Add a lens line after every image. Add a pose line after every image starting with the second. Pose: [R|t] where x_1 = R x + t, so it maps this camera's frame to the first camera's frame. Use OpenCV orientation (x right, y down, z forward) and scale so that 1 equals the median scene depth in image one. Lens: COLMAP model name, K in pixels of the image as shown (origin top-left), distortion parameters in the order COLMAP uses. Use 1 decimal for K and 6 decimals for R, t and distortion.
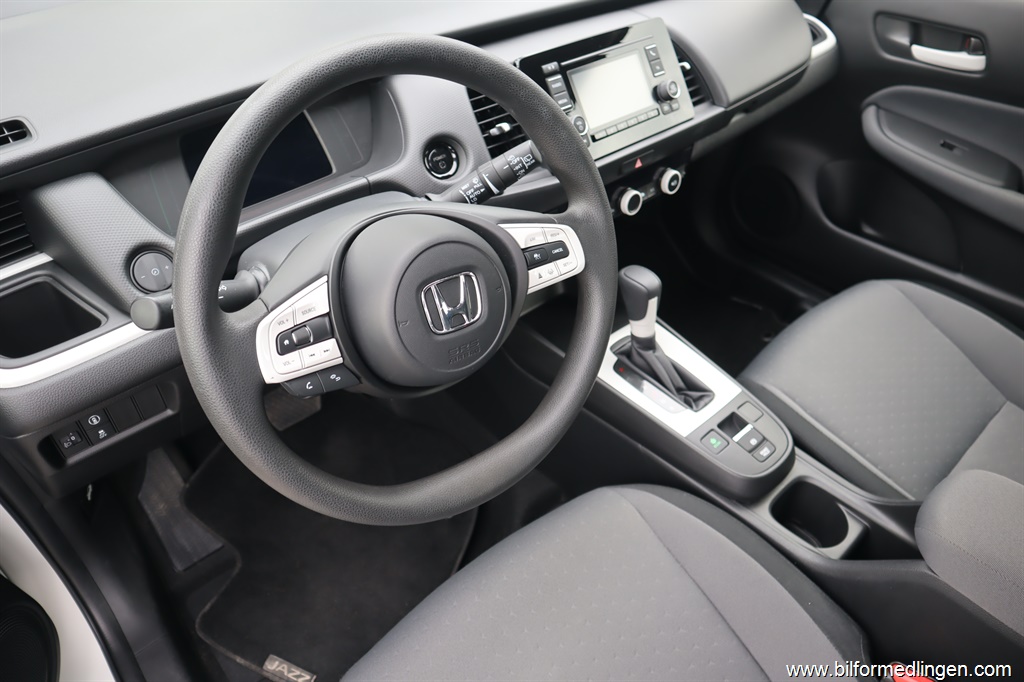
lens RADIAL K [[702.9, 0, 512.0], [0, 702.9, 341.0], [0, 0, 1]] dist [-0.079928, 0.005061]
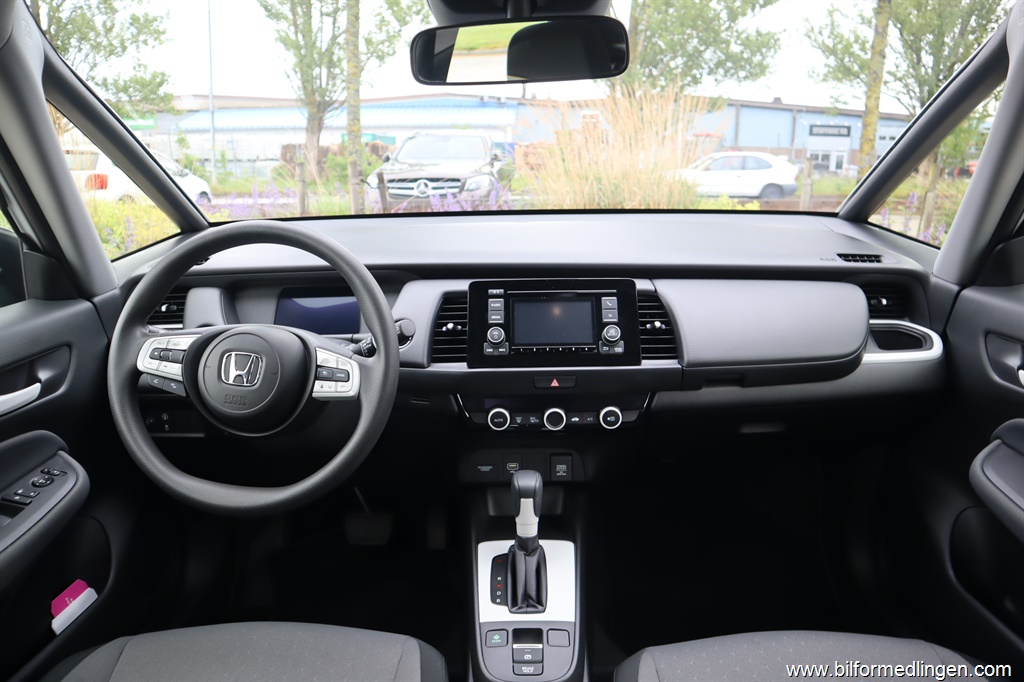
lens RADIAL K [[702.9, 0, 512.0], [0, 702.9, 341.0], [0, 0, 1]] dist [-0.079928, 0.005061]
pose [[0.741626, 0.162354, -0.650870, 1.238610], [-0.429310, 0.860416, -0.274548, 0.054584], [0.515445, 0.483037, 0.707808, 0.124012]]
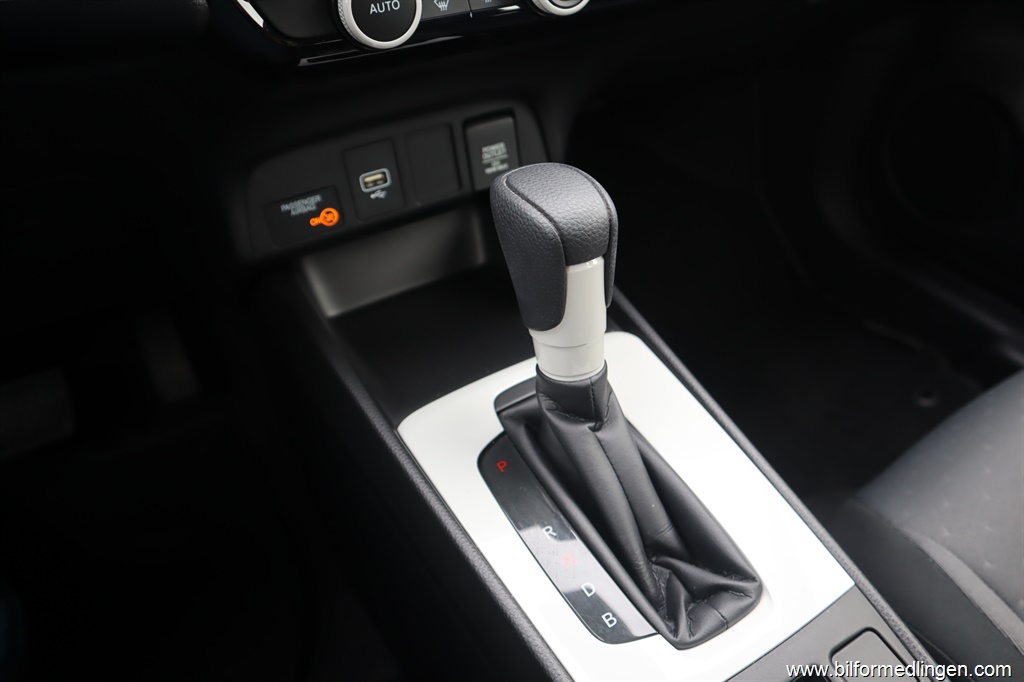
lens RADIAL K [[702.9, 0, 512.0], [0, 702.9, 341.0], [0, 0, 1]] dist [-0.079928, 0.005061]
pose [[0.978812, 0.106911, -0.174632, 0.329378], [-0.109624, 0.993955, -0.005936, -0.029892], [0.172942, 0.024954, 0.984616, 0.995488]]
